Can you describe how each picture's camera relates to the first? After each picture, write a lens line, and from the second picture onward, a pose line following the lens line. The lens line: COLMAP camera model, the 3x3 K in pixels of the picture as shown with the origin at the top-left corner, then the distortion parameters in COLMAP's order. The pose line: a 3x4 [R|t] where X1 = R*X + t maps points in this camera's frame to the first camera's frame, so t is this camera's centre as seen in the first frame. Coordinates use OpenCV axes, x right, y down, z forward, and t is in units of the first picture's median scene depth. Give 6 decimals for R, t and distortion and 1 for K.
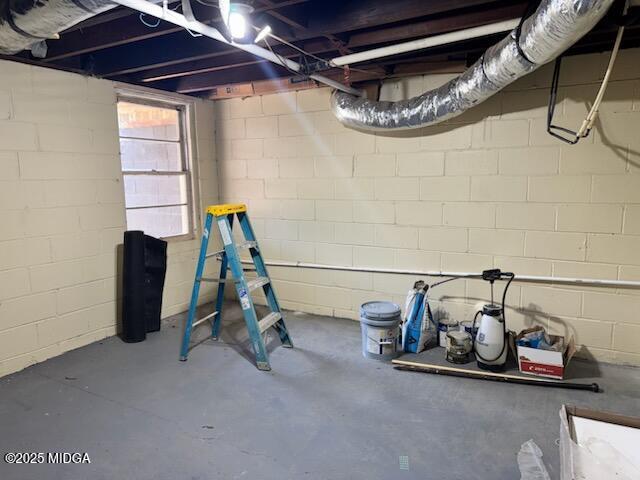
lens RADIAL K [[450.3, 0, 317.6], [0, 450.3, 243.5], [0, 0, 1]] dist [0.070032, -0.097352]
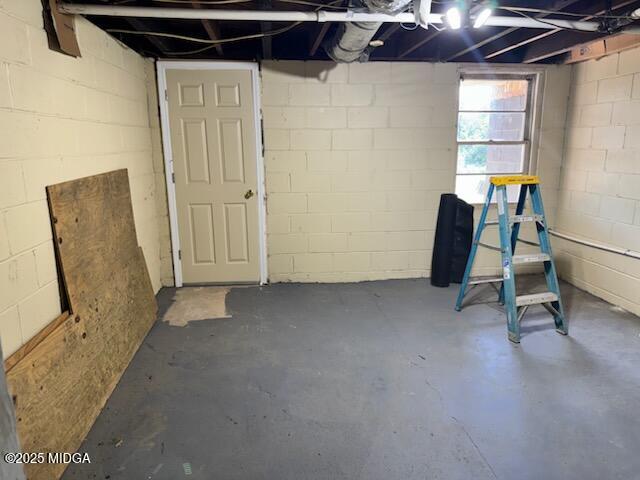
lens RADIAL K [[450.3, 0, 317.6], [0, 450.3, 243.5], [0, 0, 1]] dist [0.070032, -0.097352]
pose [[0.590483, 0.181475, -0.786382, 0.311596], [-0.120973, 0.983284, 0.136078, -0.018326], [0.797932, 0.014779, 0.602566, 0.023524]]
